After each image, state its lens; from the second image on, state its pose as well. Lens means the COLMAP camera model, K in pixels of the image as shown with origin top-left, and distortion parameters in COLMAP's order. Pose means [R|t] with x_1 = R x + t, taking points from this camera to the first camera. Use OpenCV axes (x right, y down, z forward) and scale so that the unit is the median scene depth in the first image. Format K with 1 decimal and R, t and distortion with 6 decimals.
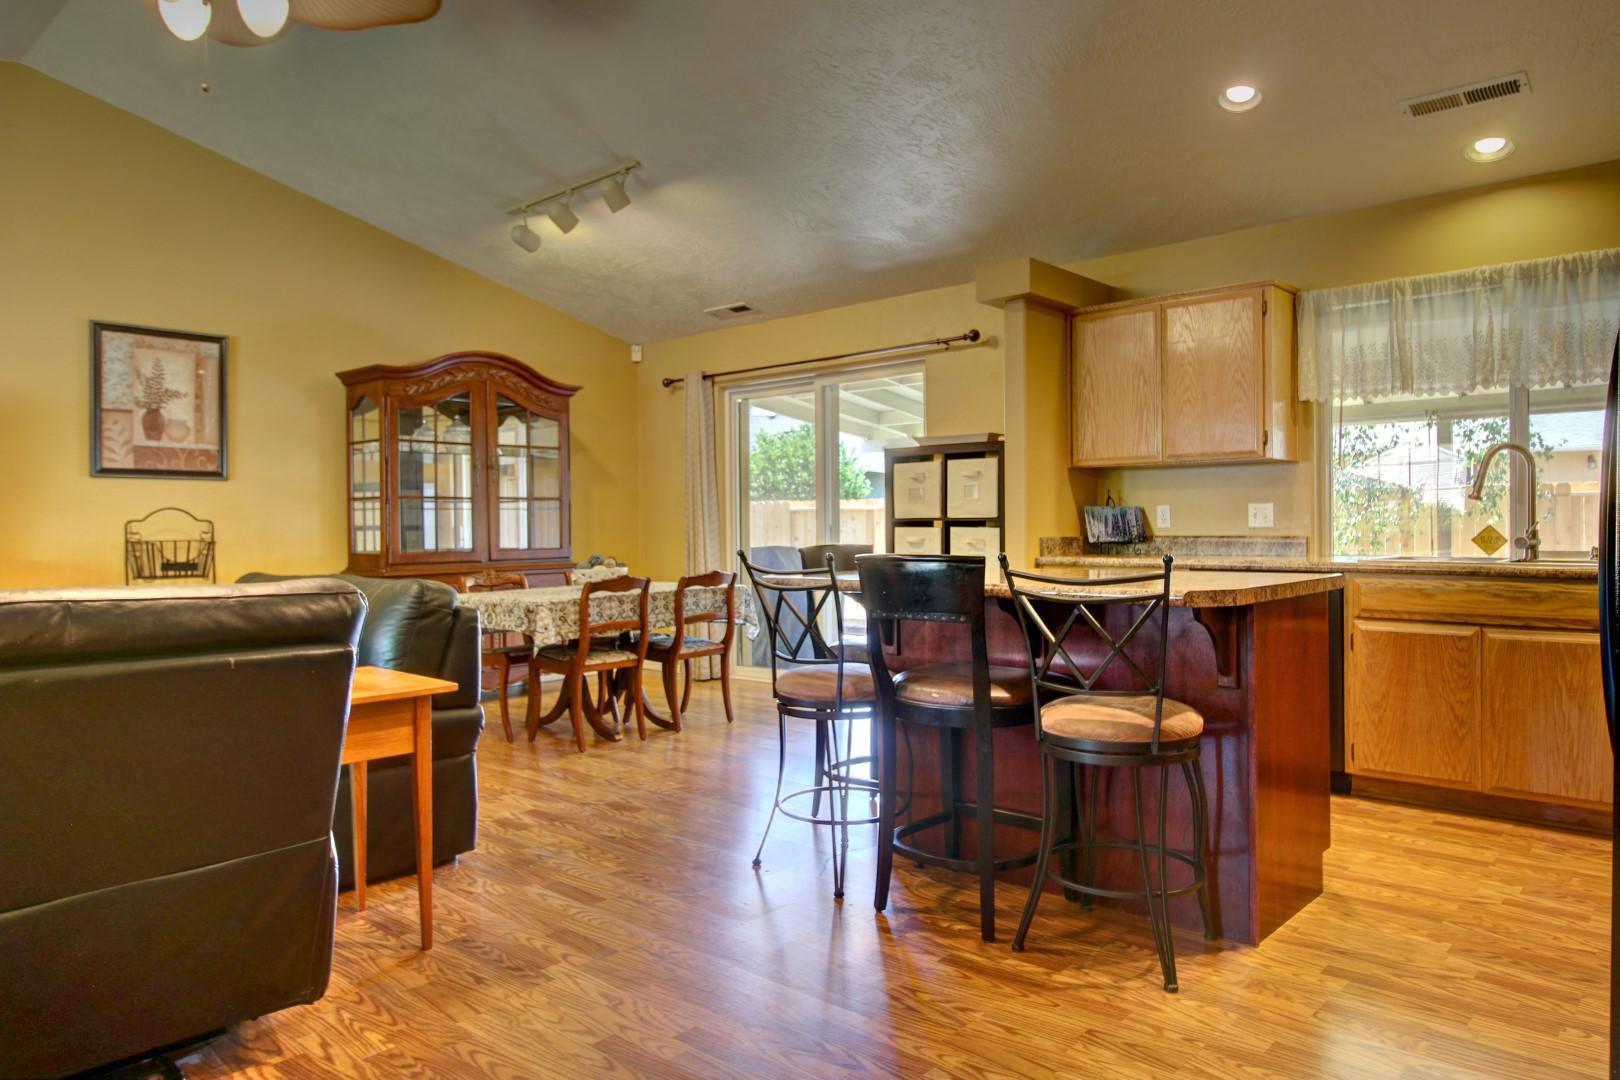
lens RADIAL K [[1040.0, 0, 810.7], [0, 1040.0, 533.9], [0, 0, 1]] dist [0.010558, -0.009085]
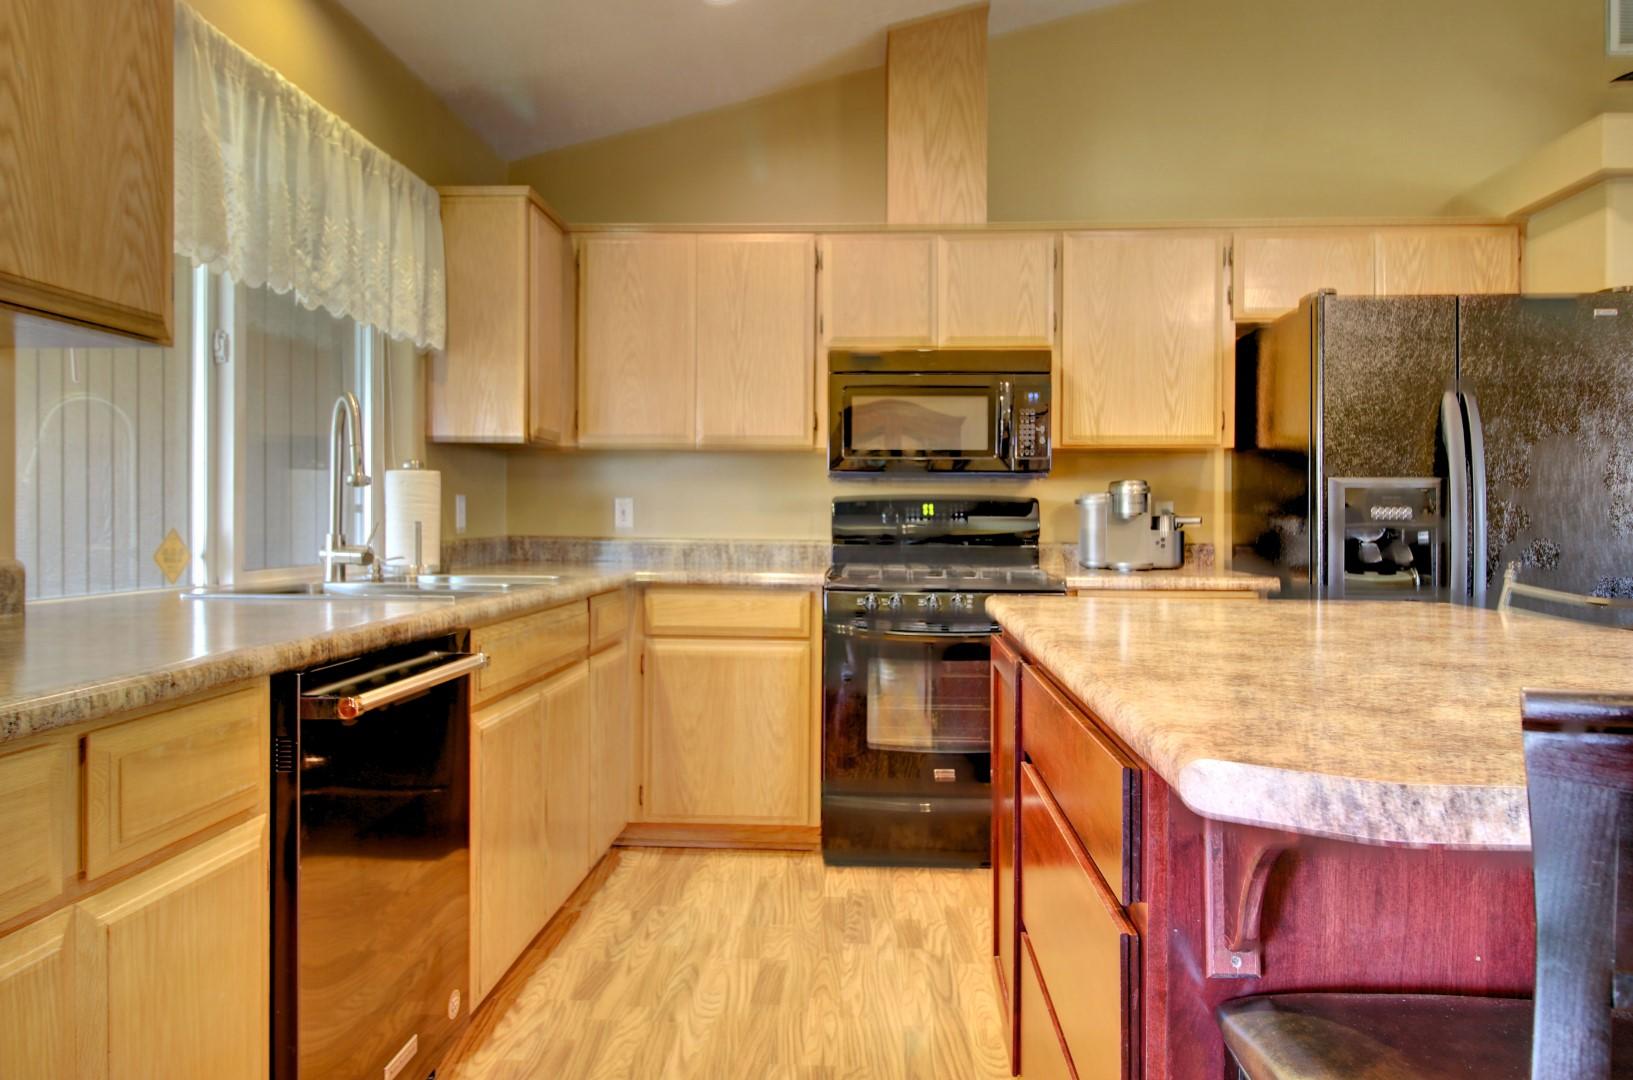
lens RADIAL K [[1048.3, 0, 831.0], [0, 1048.3, 525.6], [0, 0, 1]] dist [0.010558, -0.009085]
pose [[-0.640848, -0.002734, 0.767663, 0.007841], [0.005938, 0.999946, 0.008517, -0.008212], [-0.767645, 0.010016, -0.640797, 0.707426]]
